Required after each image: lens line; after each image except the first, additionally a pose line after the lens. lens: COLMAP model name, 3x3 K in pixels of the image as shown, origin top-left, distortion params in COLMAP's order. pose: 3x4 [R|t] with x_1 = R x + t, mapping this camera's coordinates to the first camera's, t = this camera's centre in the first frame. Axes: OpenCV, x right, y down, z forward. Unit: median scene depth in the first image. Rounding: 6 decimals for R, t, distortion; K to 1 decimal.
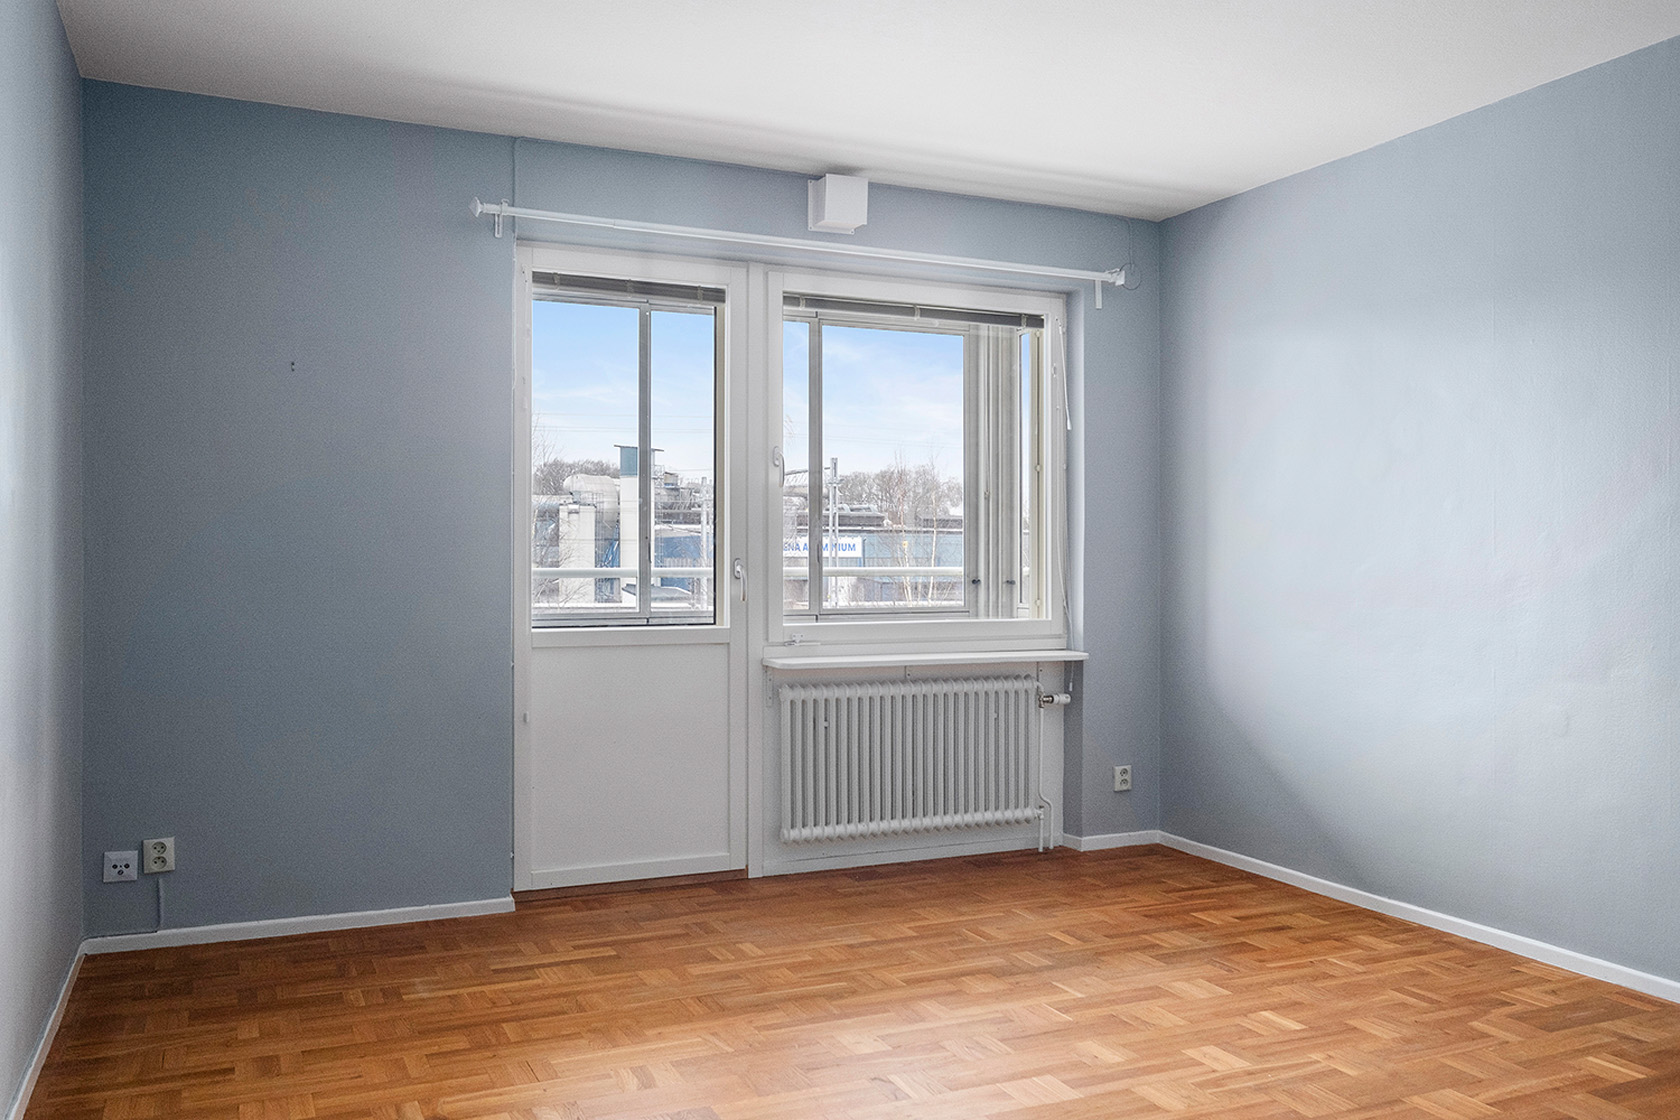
lens RADIAL K [[1355.1, 0, 840.0], [0, 1355.1, 560.0], [0, 0, 1]] dist [0.004834, 0.004234]
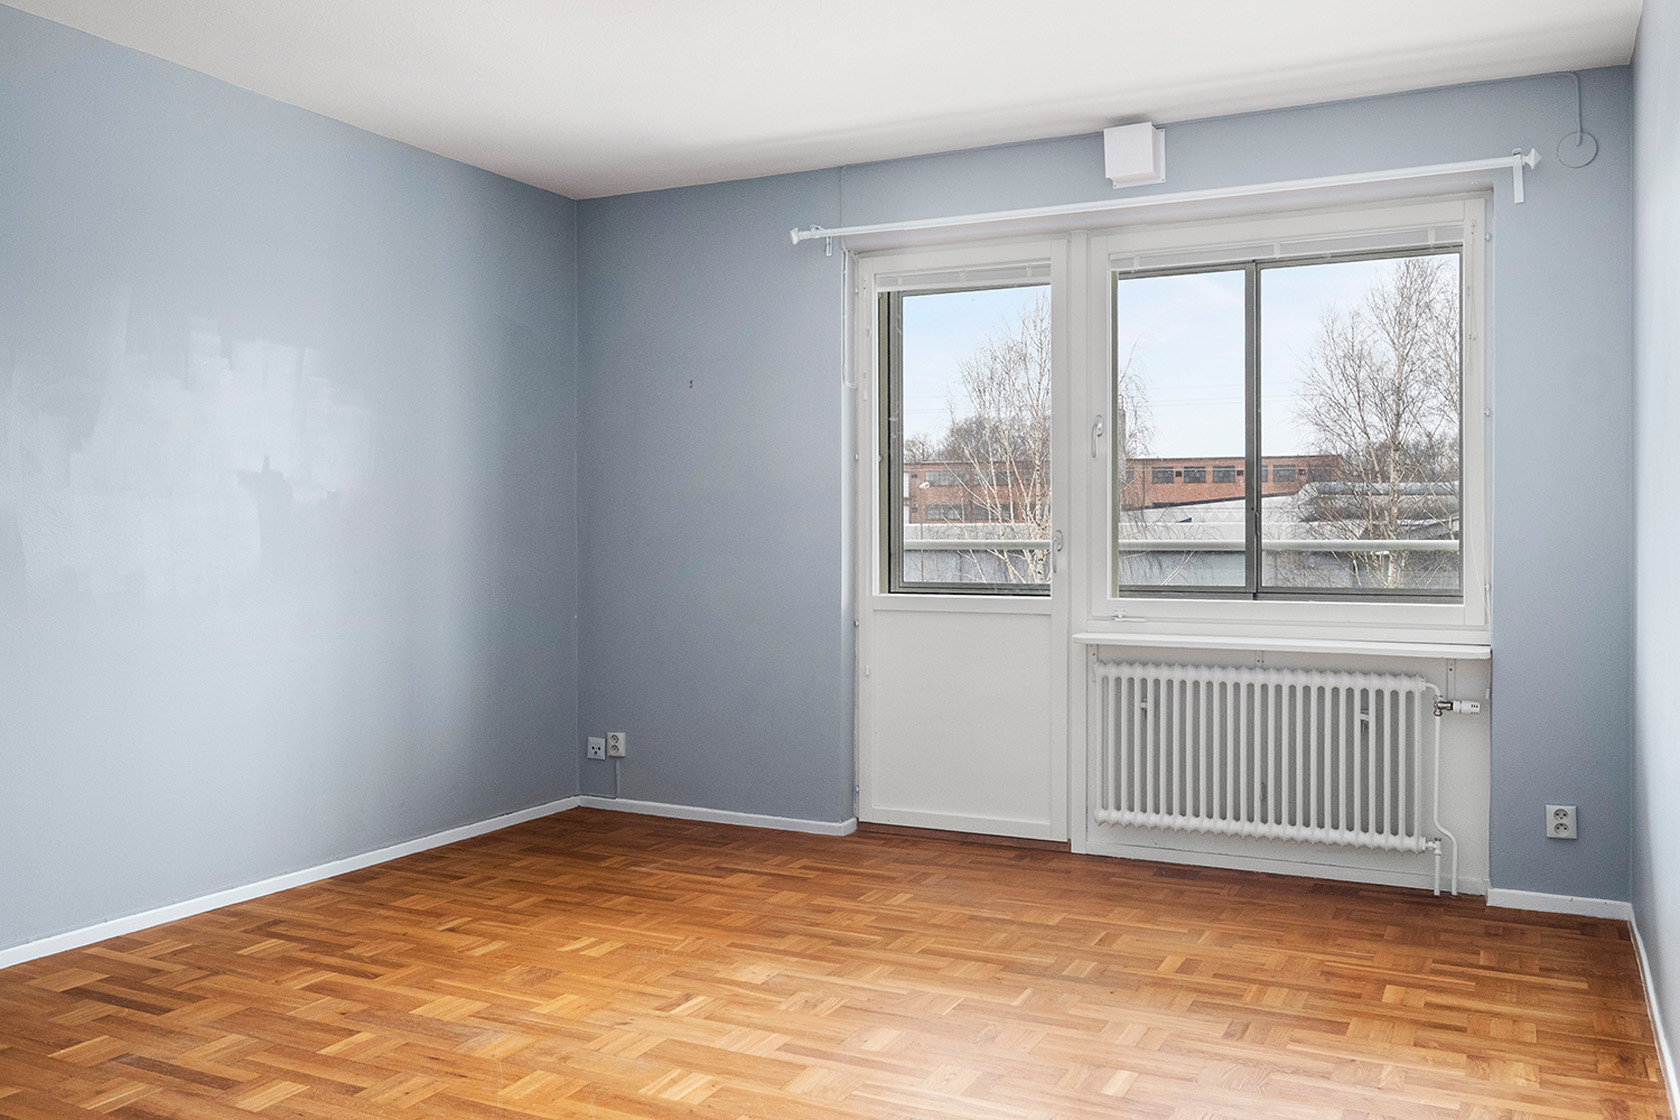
lens RADIAL K [[1382.6, 0, 841.2], [0, 1382.6, 534.5], [0, 0, 1]] dist [0.007745, 0.006570]
pose [[0.633025, 0.000230, -0.774131, 0.697389], [0.002218, 0.999995, 0.002111, -0.000674], [0.774128, -0.003053, 0.633022, 0.261333]]
